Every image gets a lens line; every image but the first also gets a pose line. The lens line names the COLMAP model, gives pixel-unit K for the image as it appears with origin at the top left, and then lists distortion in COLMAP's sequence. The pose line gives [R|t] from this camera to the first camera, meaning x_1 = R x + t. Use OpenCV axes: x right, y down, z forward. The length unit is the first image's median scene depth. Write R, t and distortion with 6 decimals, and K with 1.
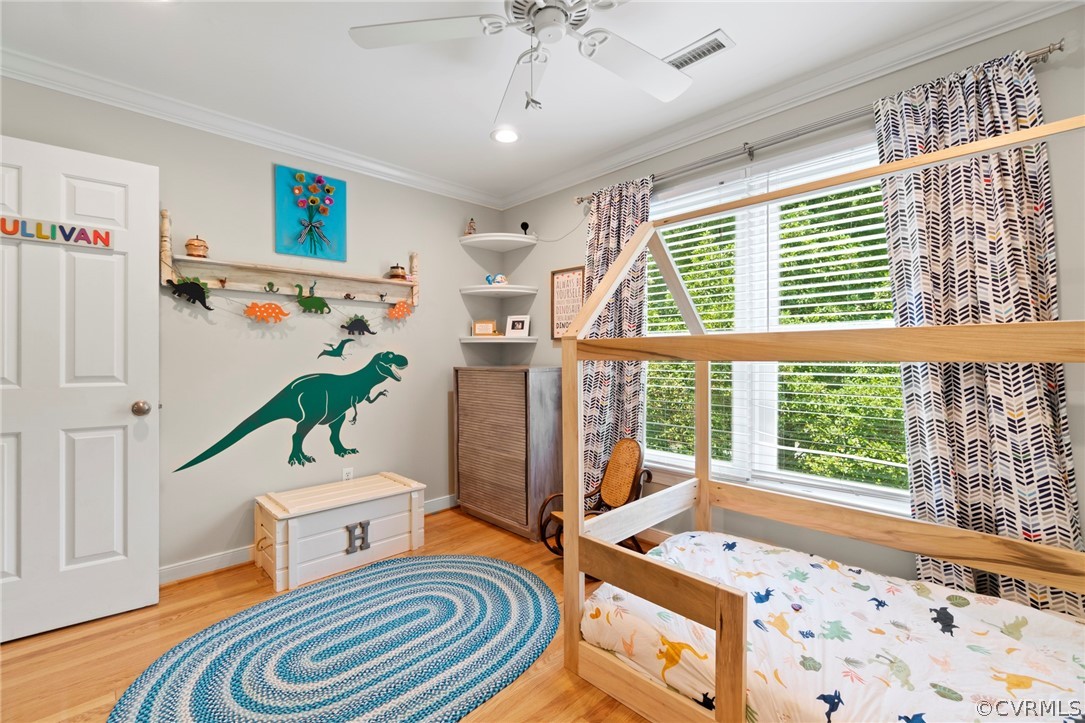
lens RADIAL K [[467.9, 0, 538.0], [0, 467.9, 358.6], [0, 0, 1]] dist [-0.002117, 0.000497]
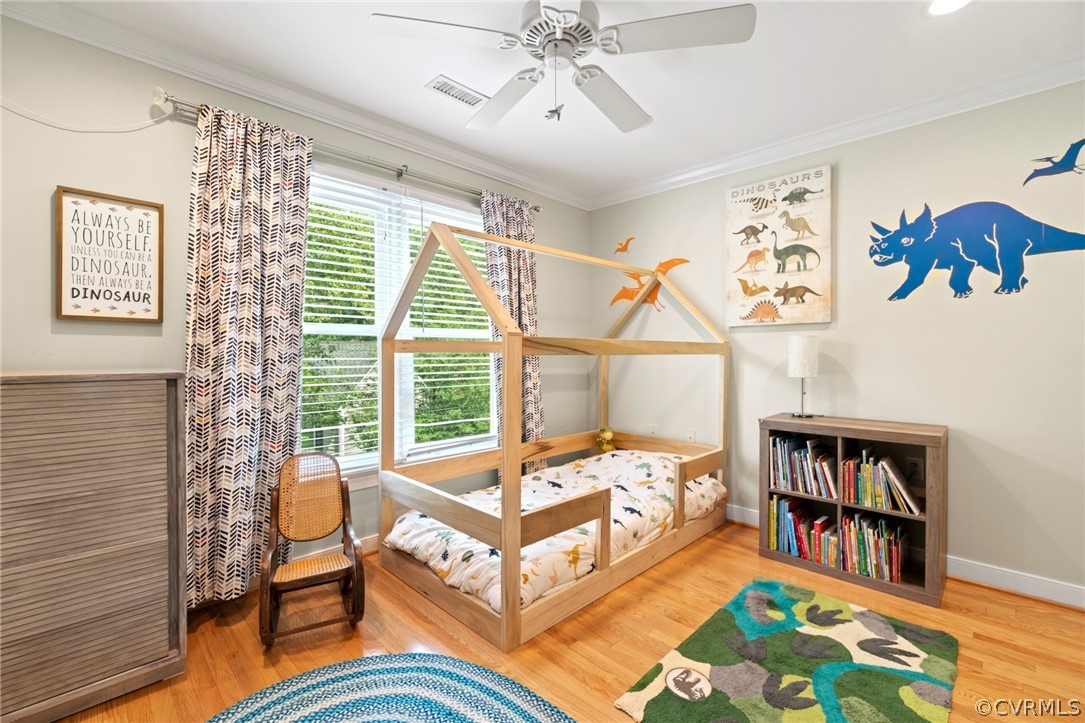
lens RADIAL K [[467.9, 0, 537.9], [0, 467.9, 356.9], [0, 0, 1]] dist [-0.002117, 0.000497]
pose [[-0.013252, -0.006159, 0.999893, -0.714791], [0.003041, 0.999976, 0.006199, 0.000838], [-0.999908, 0.003123, -0.013233, 0.696917]]
